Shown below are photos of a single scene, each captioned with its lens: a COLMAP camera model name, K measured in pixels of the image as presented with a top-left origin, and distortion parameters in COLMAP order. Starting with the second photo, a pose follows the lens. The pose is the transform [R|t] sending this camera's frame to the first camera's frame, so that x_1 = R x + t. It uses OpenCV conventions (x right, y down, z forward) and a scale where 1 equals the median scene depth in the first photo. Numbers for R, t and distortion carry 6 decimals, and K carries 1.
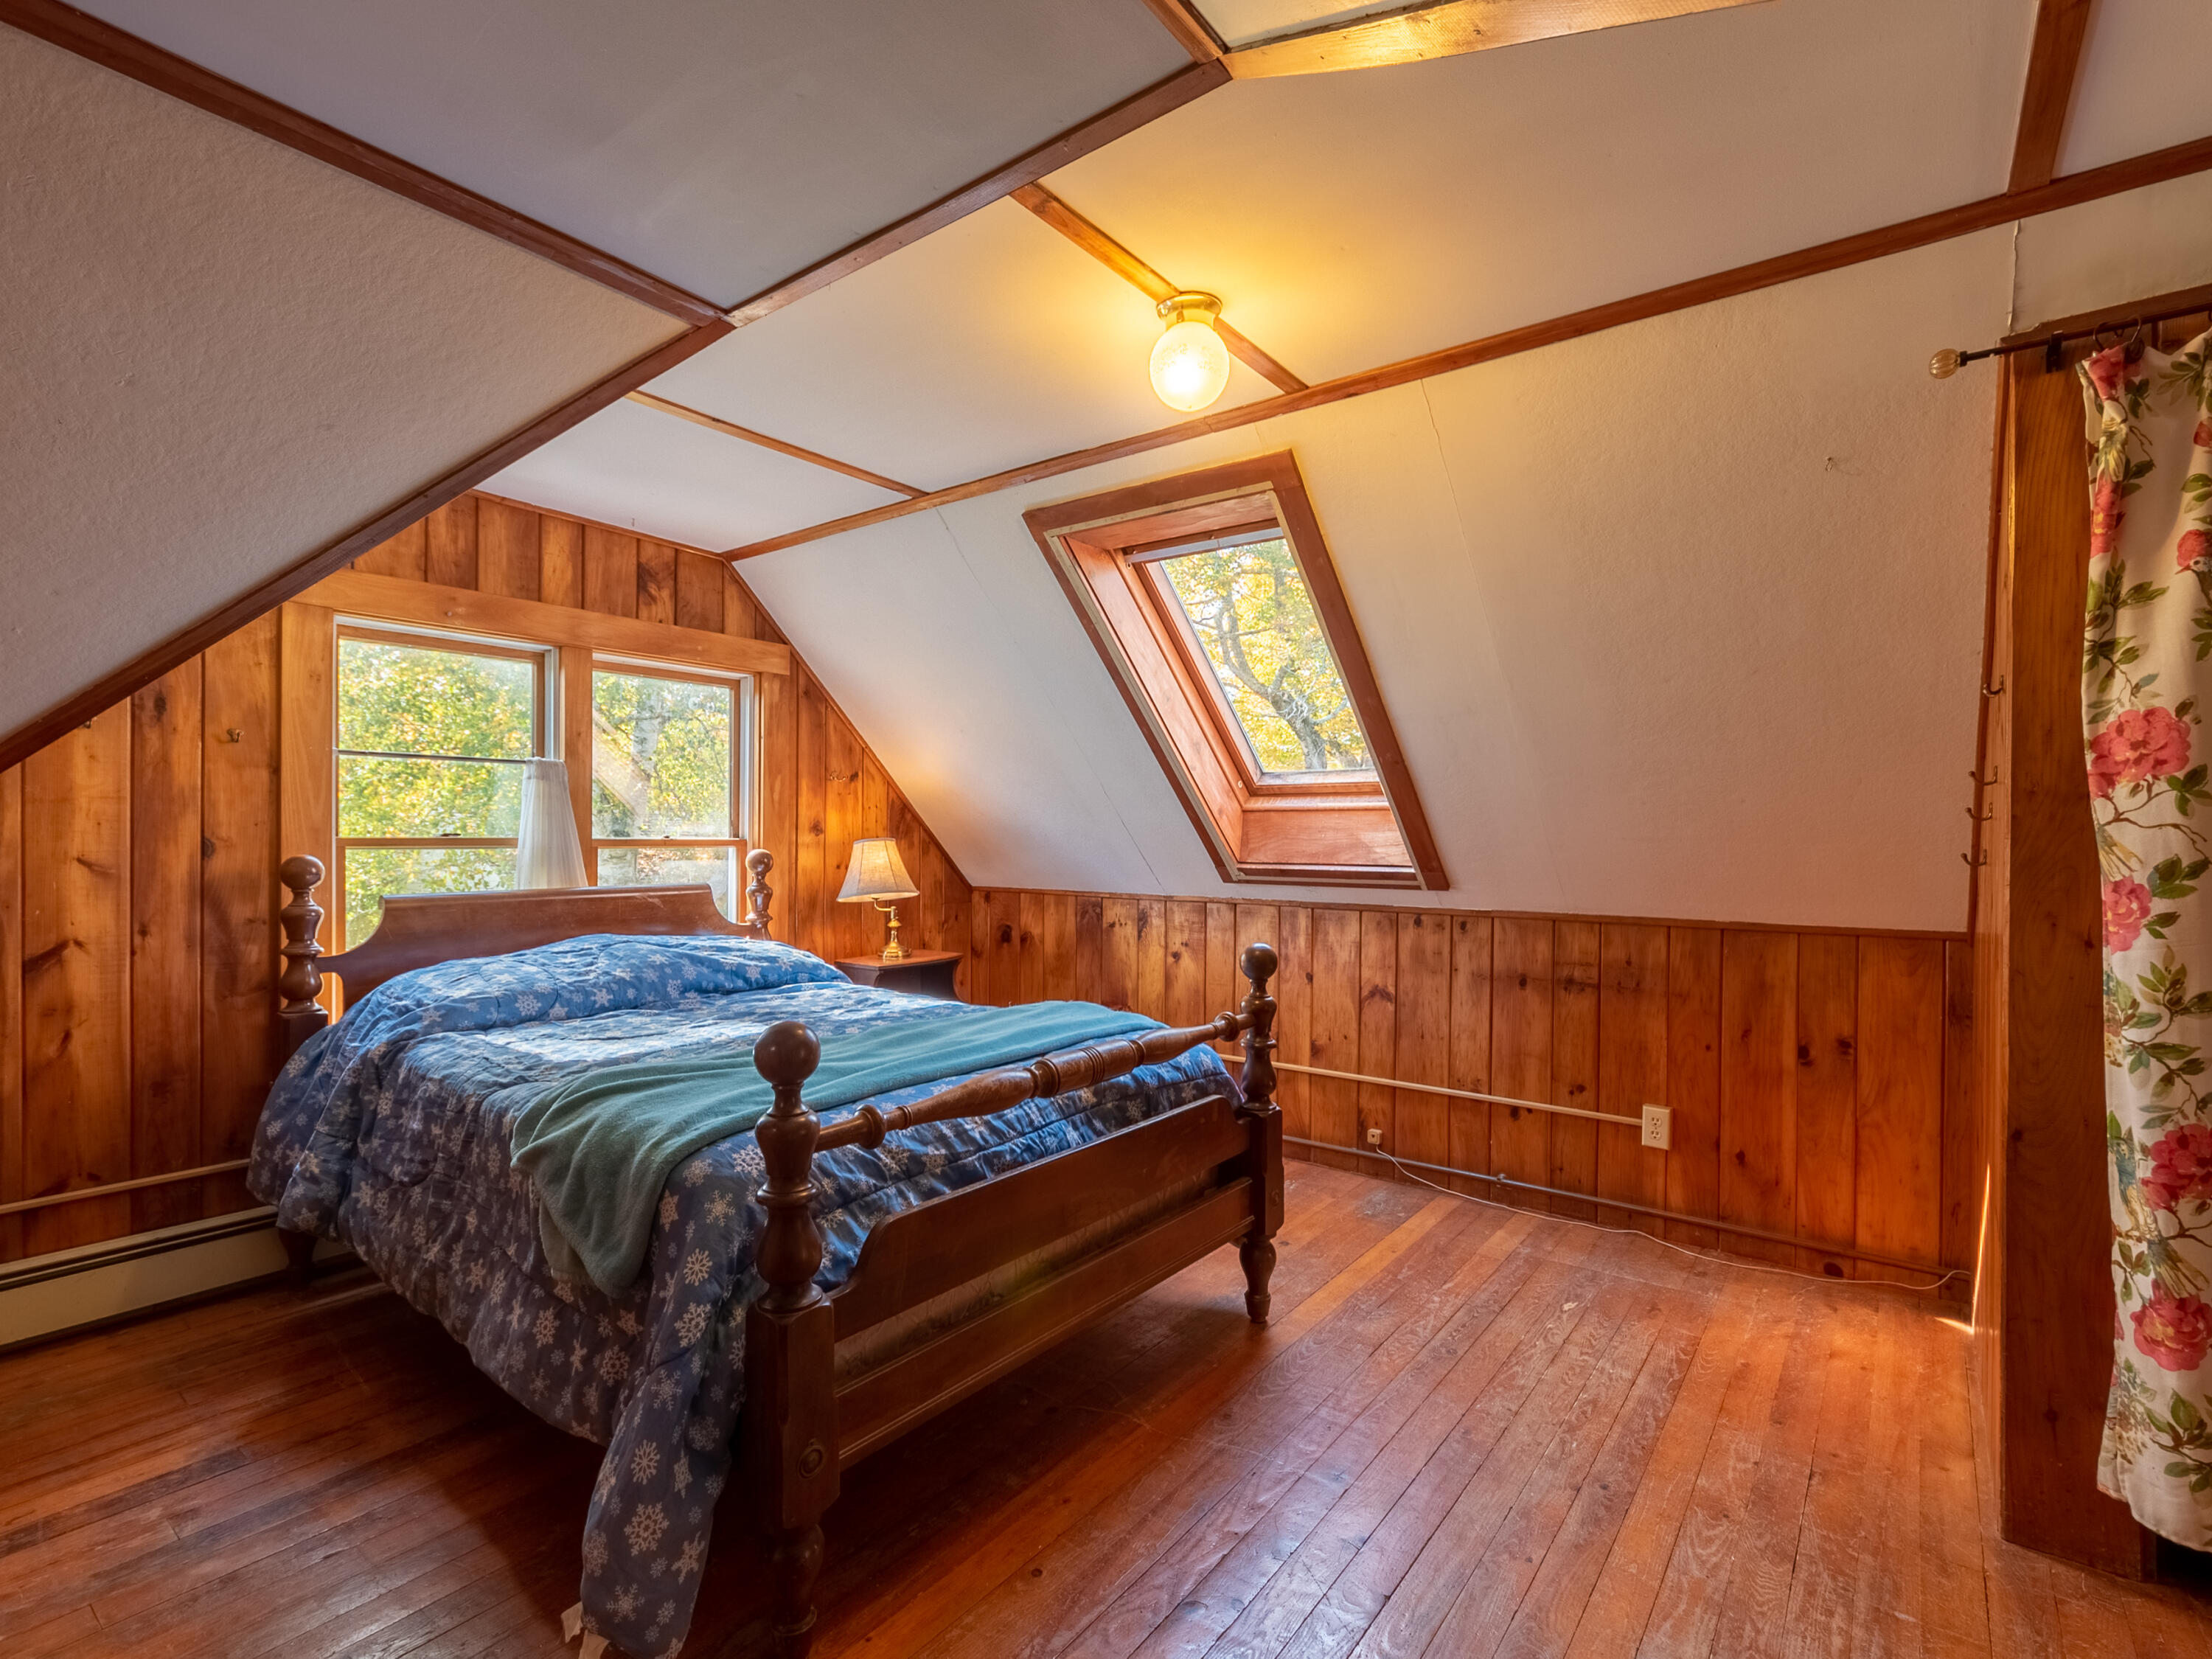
lens RADIAL K [[1066.9, 0, 1107.4], [0, 1066.9, 836.0], [0, 0, 1]] dist [-0.003575, 0.000858]
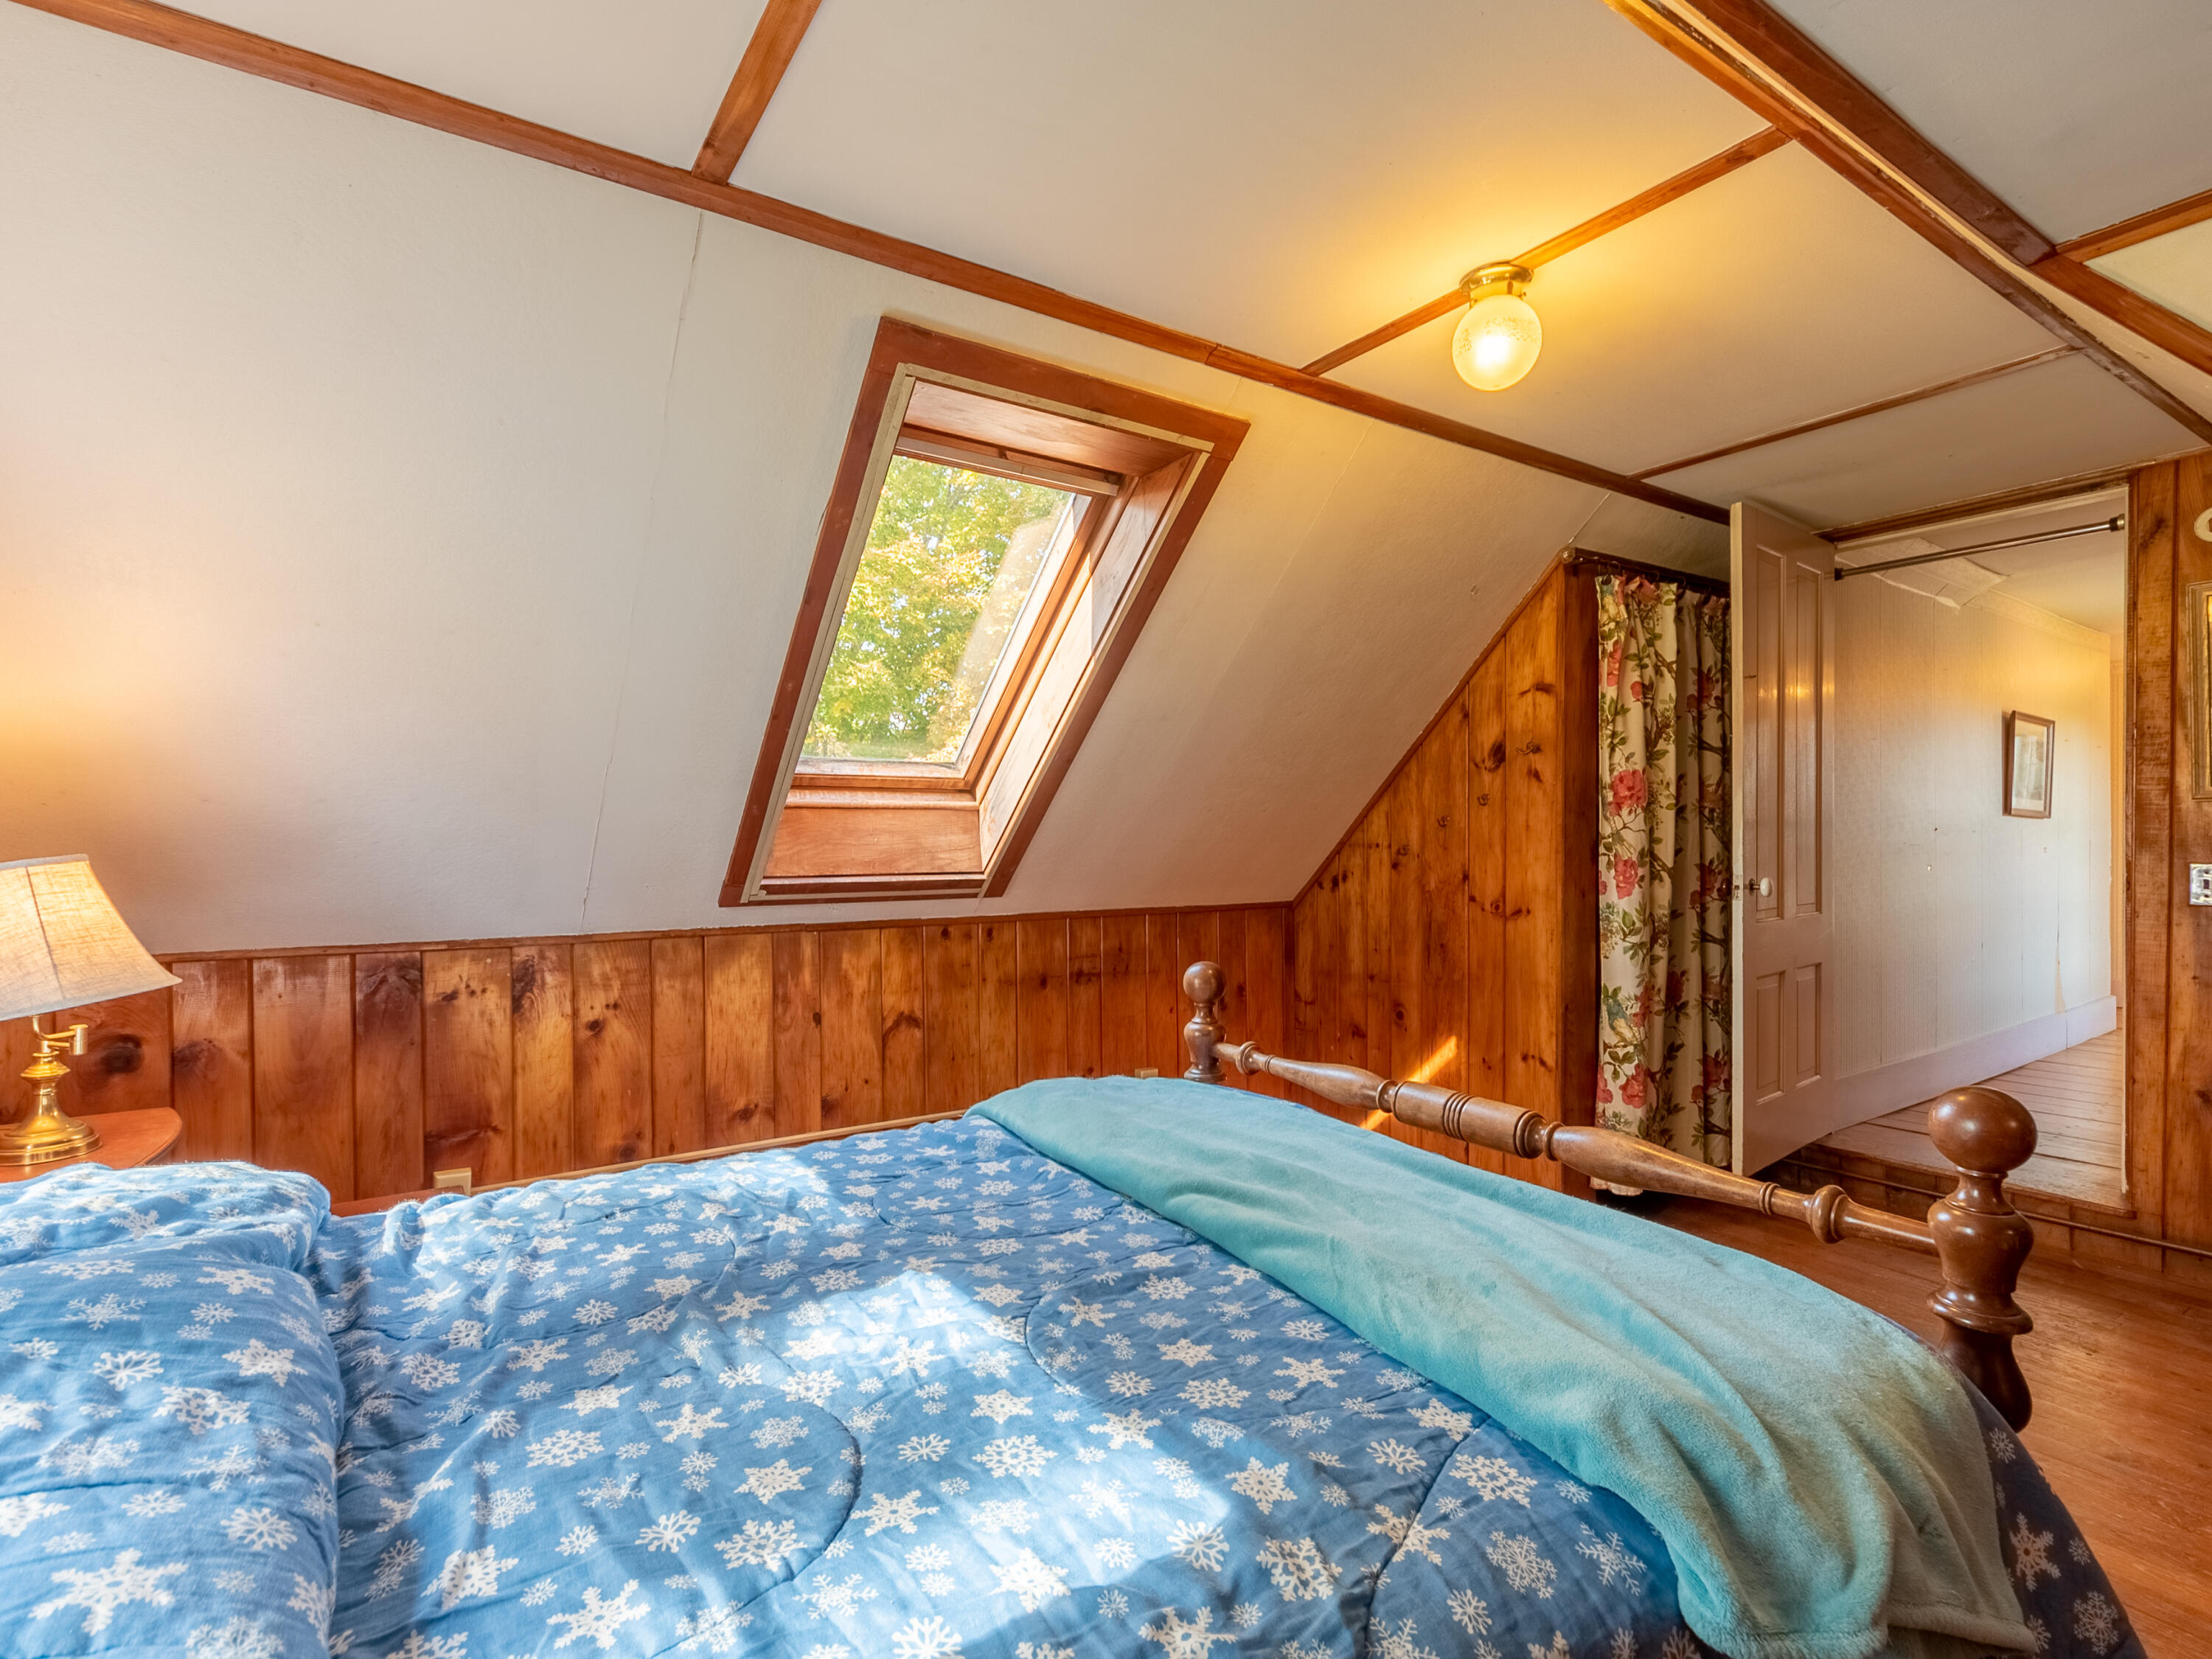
lens RADIAL K [[1066.9, 0, 1109.5], [0, 1066.9, 835.7], [0, 0, 1]] dist [-0.003575, 0.000858]
pose [[0.320244, -0.005454, 0.947319, -0.509583], [0.004945, 0.999979, 0.004085, -0.005638], [-0.947322, 0.003376, 0.320265, 0.561688]]
